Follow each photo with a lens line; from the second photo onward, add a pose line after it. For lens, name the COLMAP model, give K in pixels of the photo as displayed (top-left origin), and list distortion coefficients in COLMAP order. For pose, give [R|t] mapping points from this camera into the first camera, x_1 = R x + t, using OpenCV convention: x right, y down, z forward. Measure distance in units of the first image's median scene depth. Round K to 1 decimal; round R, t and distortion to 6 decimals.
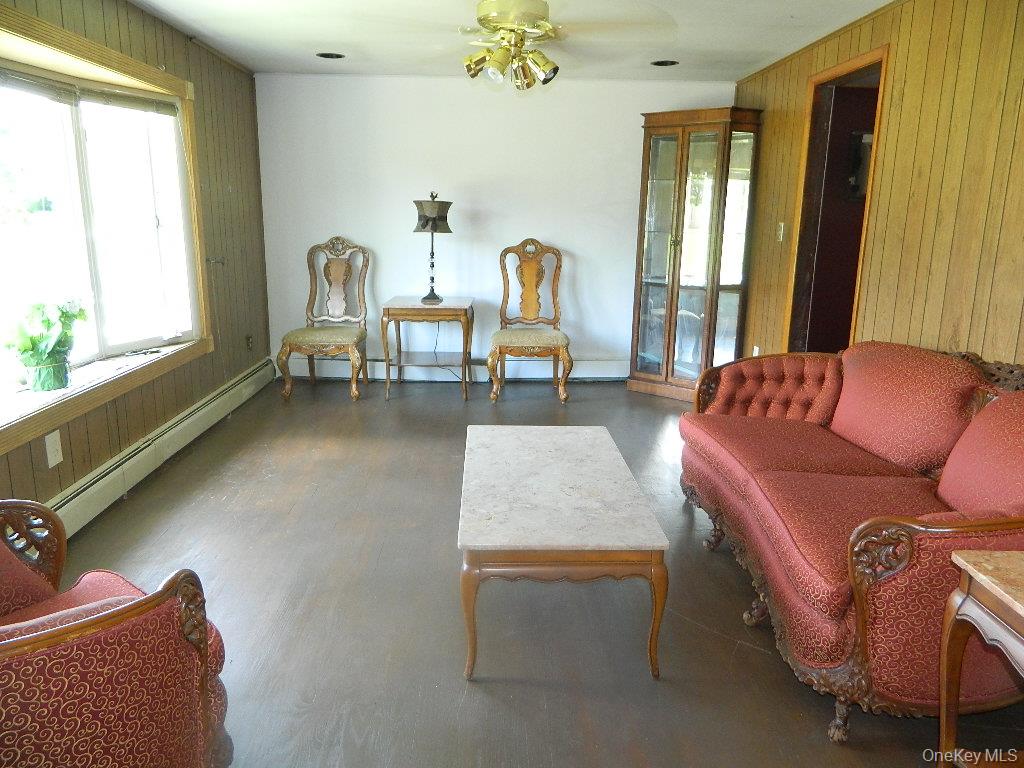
lens RADIAL K [[758.9, 0, 513.7], [0, 758.9, 382.1], [0, 0, 1]] dist [0.019368, 0.003644]
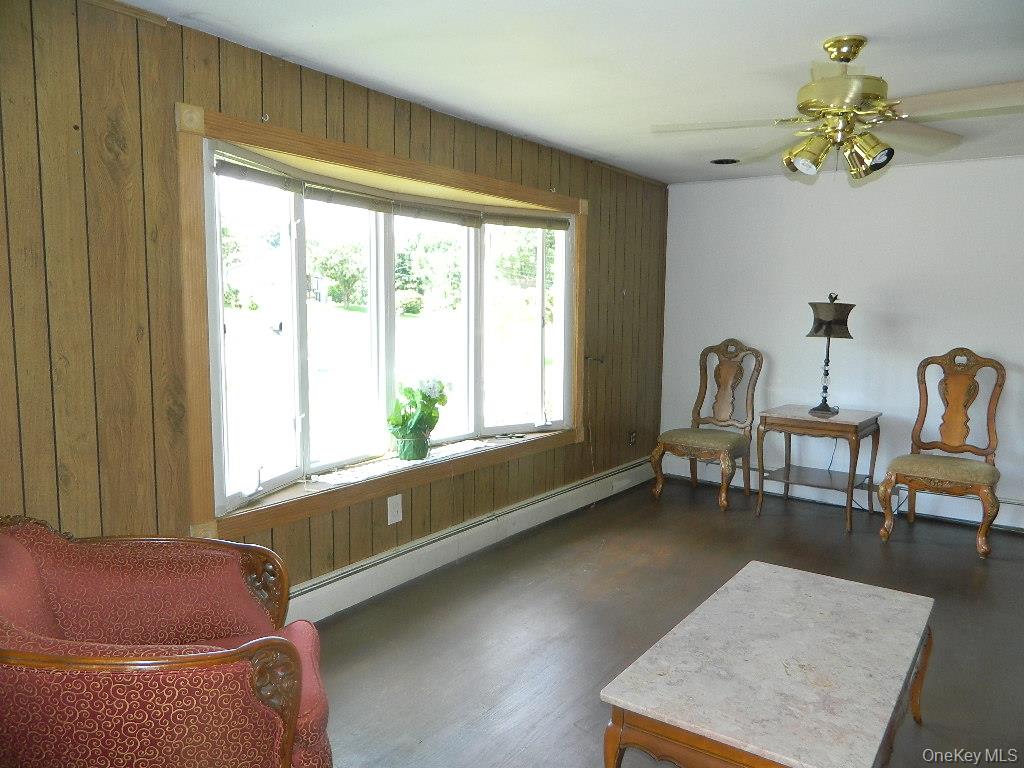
lens RADIAL K [[758.9, 0, 513.4], [0, 758.9, 388.5], [0, 0, 1]] dist [0.019368, 0.003644]
pose [[0.805263, 0.068914, -0.588899, 0.127374], [-0.137655, 0.987813, -0.072634, -0.020866], [0.576717, 0.139555, 0.804936, 0.069676]]
